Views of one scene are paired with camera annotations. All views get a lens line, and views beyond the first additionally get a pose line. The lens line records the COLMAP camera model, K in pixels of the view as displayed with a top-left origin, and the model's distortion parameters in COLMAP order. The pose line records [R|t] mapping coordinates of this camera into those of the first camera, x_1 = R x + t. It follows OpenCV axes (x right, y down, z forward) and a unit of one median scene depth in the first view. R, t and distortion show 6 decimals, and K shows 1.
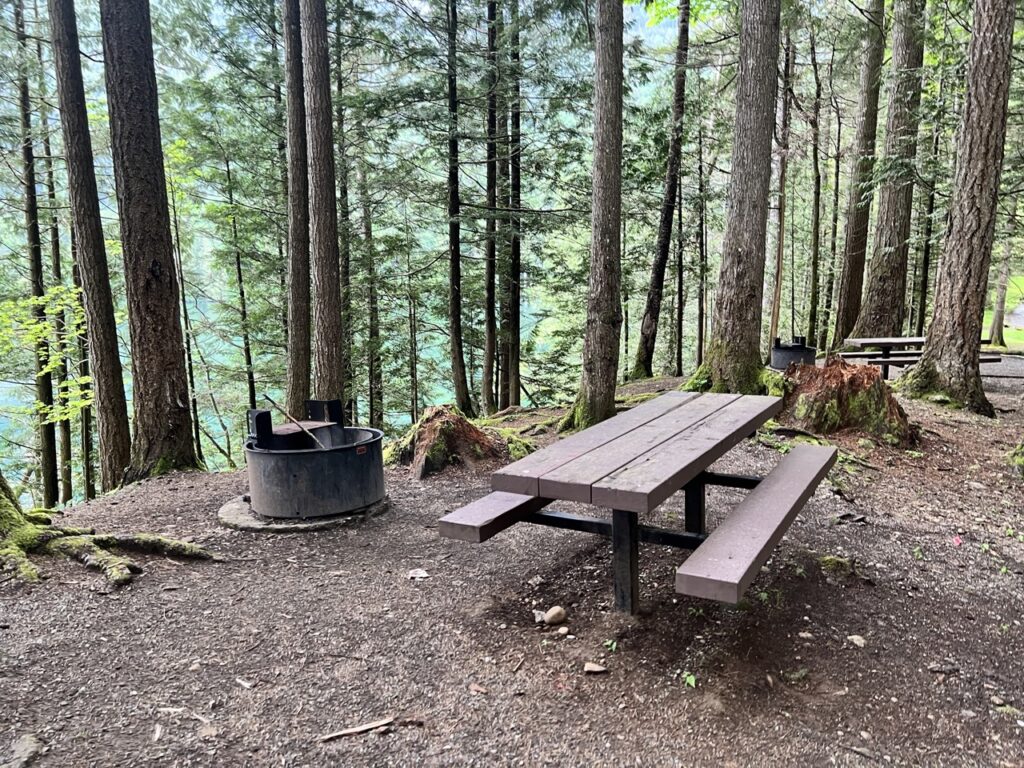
lens RADIAL K [[760.4, 0, 504.9], [0, 760.4, 388.8], [0, 0, 1]] dist [0.079497, -0.101752]
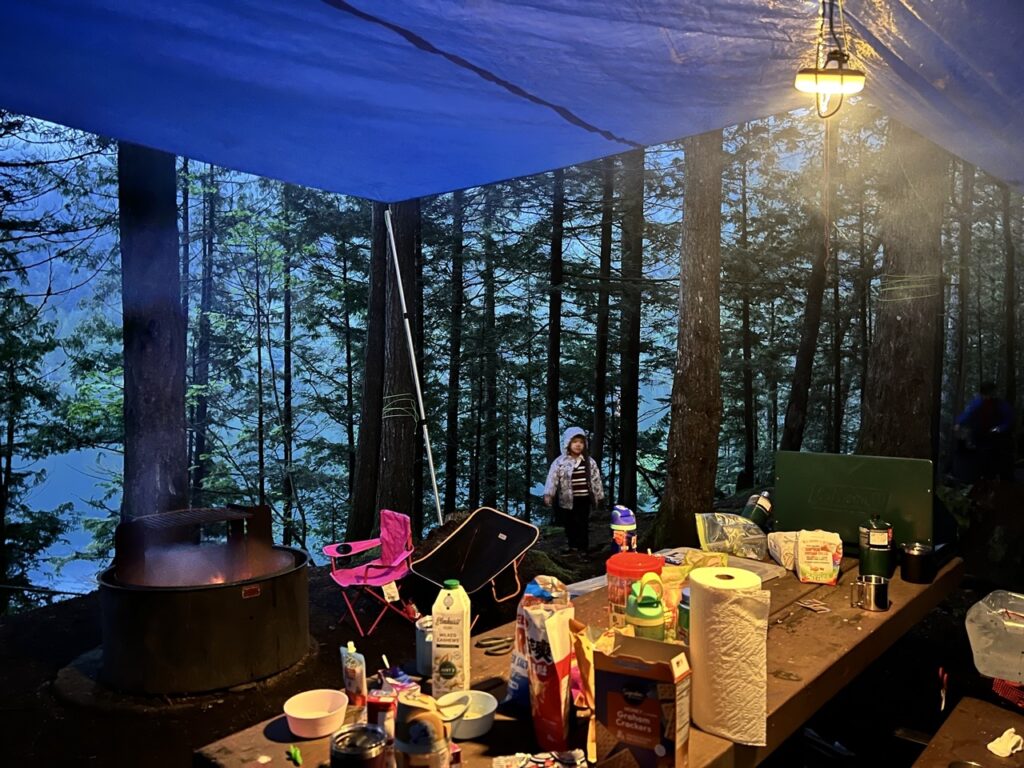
lens RADIAL K [[760.4, 0, 504.9], [0, 760.4, 388.8], [0, 0, 1]] dist [0.079497, -0.101752]
pose [[0.980568, 0.028641, -0.194079, 0.034368], [-0.049832, 0.993202, -0.105202, -0.007938], [0.189746, 0.112829, 0.975329, 0.092723]]
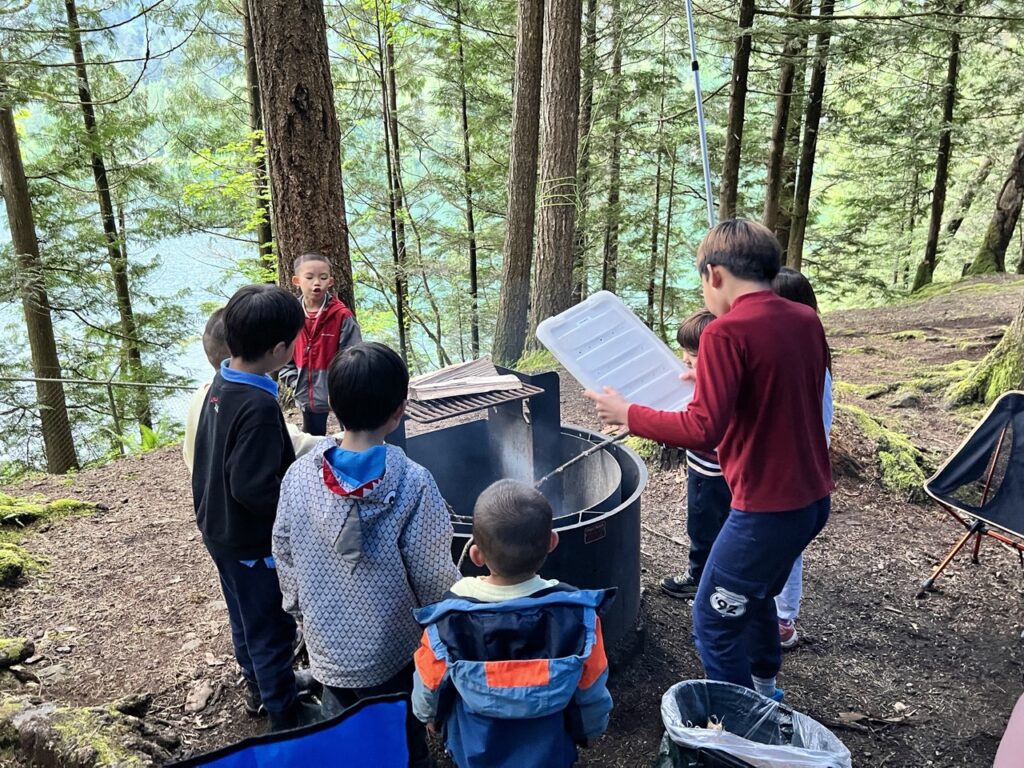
lens RADIAL K [[760.4, 0, 504.9], [0, 760.4, 388.8], [0, 0, 1]] dist [0.079497, -0.101752]
pose [[0.954594, 0.101298, -0.280159, -0.030652], [-0.049277, 0.981151, 0.186855, -0.016913], [0.293806, -0.164565, 0.941592, 0.146117]]
